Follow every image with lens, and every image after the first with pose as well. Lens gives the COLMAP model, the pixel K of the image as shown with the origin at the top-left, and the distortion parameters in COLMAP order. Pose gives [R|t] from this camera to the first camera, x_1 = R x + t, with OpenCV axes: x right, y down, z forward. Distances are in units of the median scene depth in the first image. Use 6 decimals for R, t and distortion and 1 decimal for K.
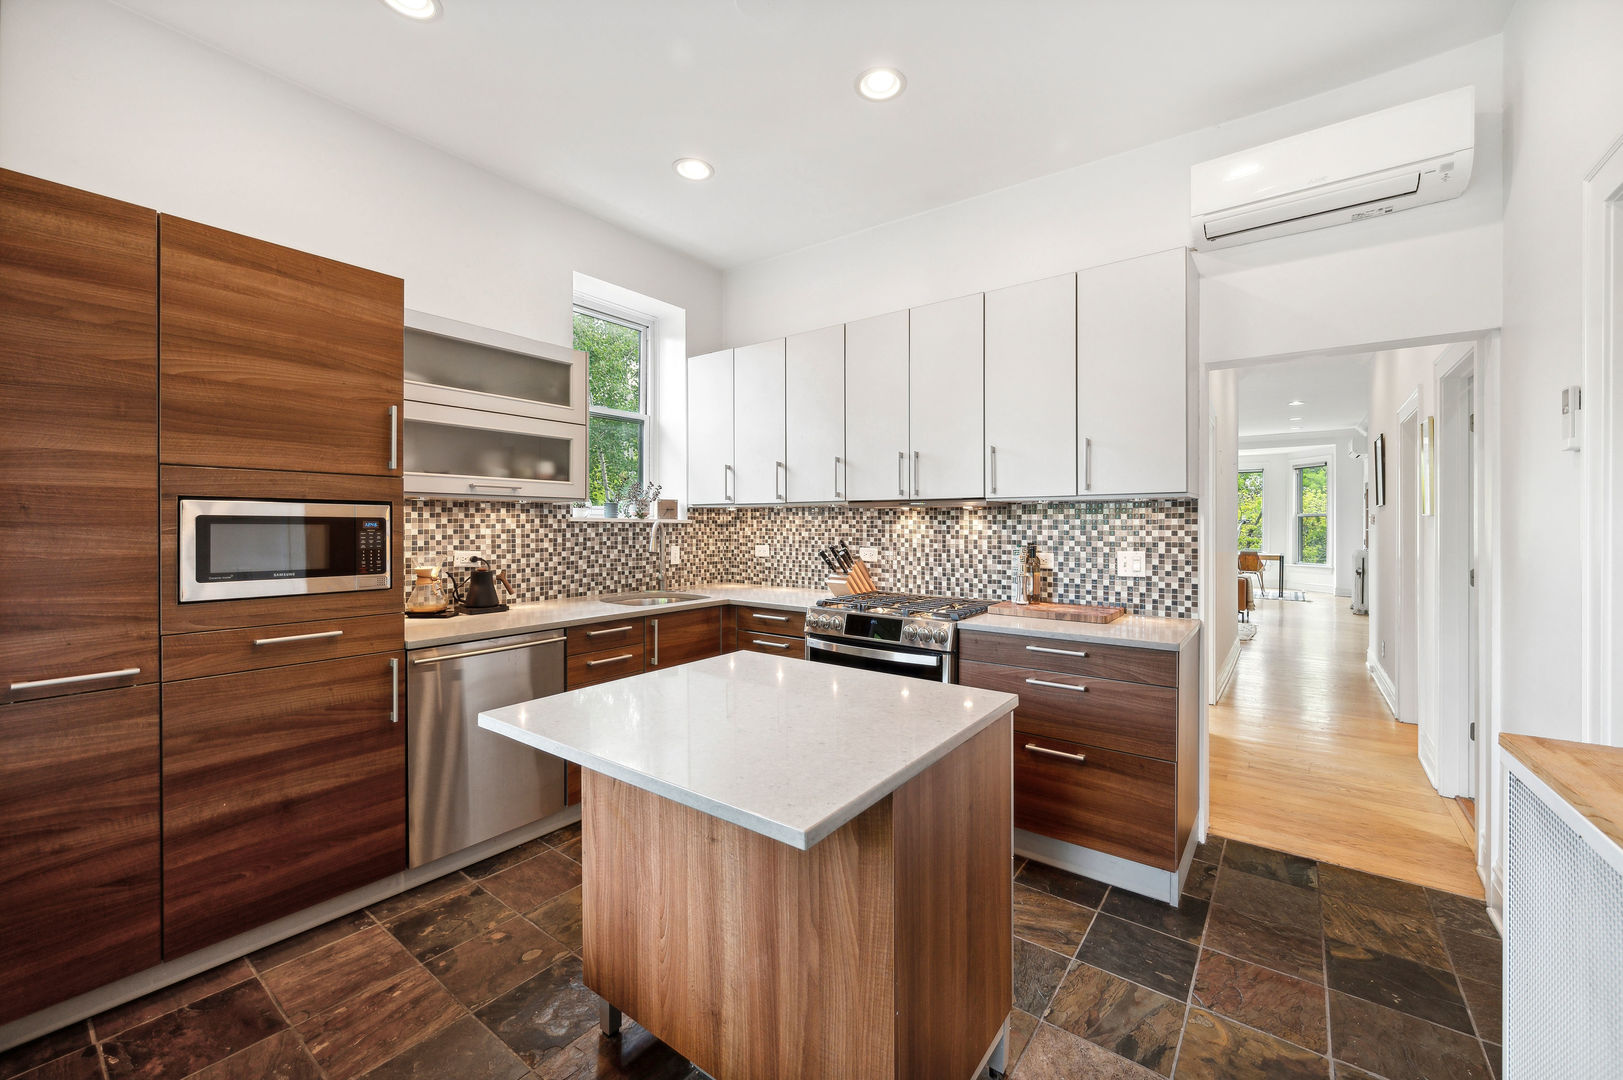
lens RADIAL K [[650.5, 0, 812.5], [0, 650.5, 522.5], [0, 0, 1]] dist [-0.000706, -0.007473]
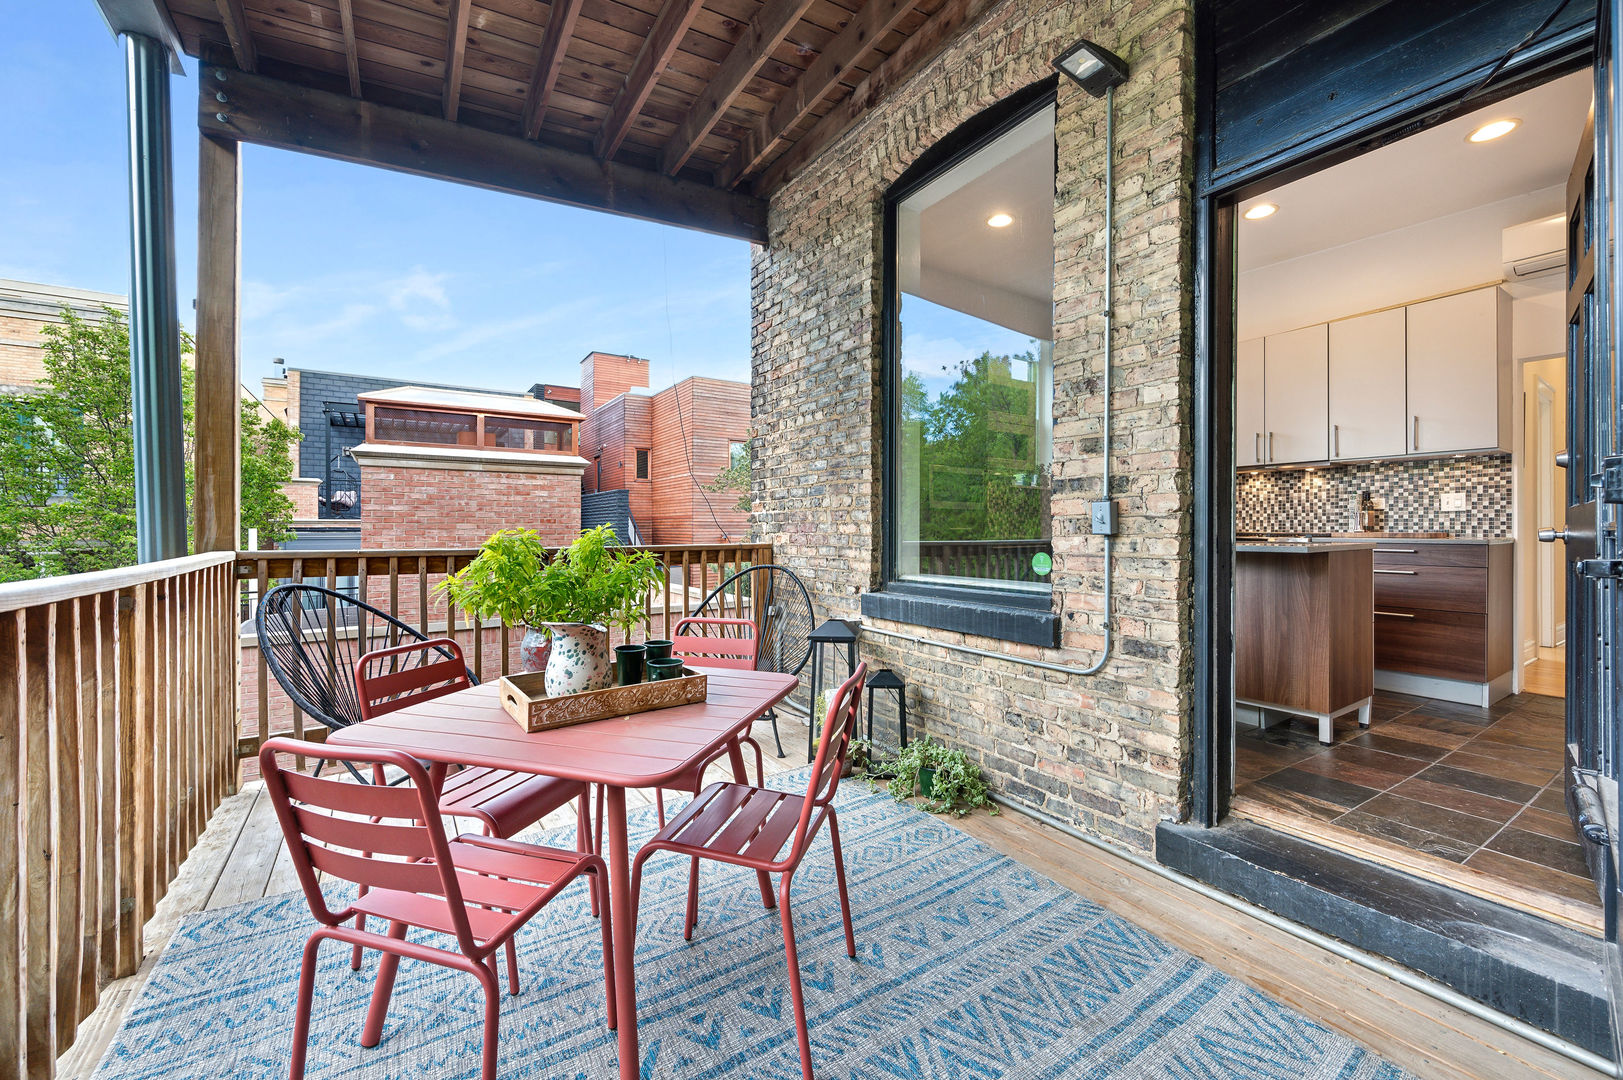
lens RADIAL K [[629.5, 0, 813.5], [0, 629.5, 526.7], [0, 0, 1]] dist [-0.000989, -0.003673]
pose [[0.937917, -0.002409, -0.346850, -0.343204], [0.003108, 0.999994, 0.001459, 0.108156], [0.346845, -0.002447, 0.937919, -0.760574]]
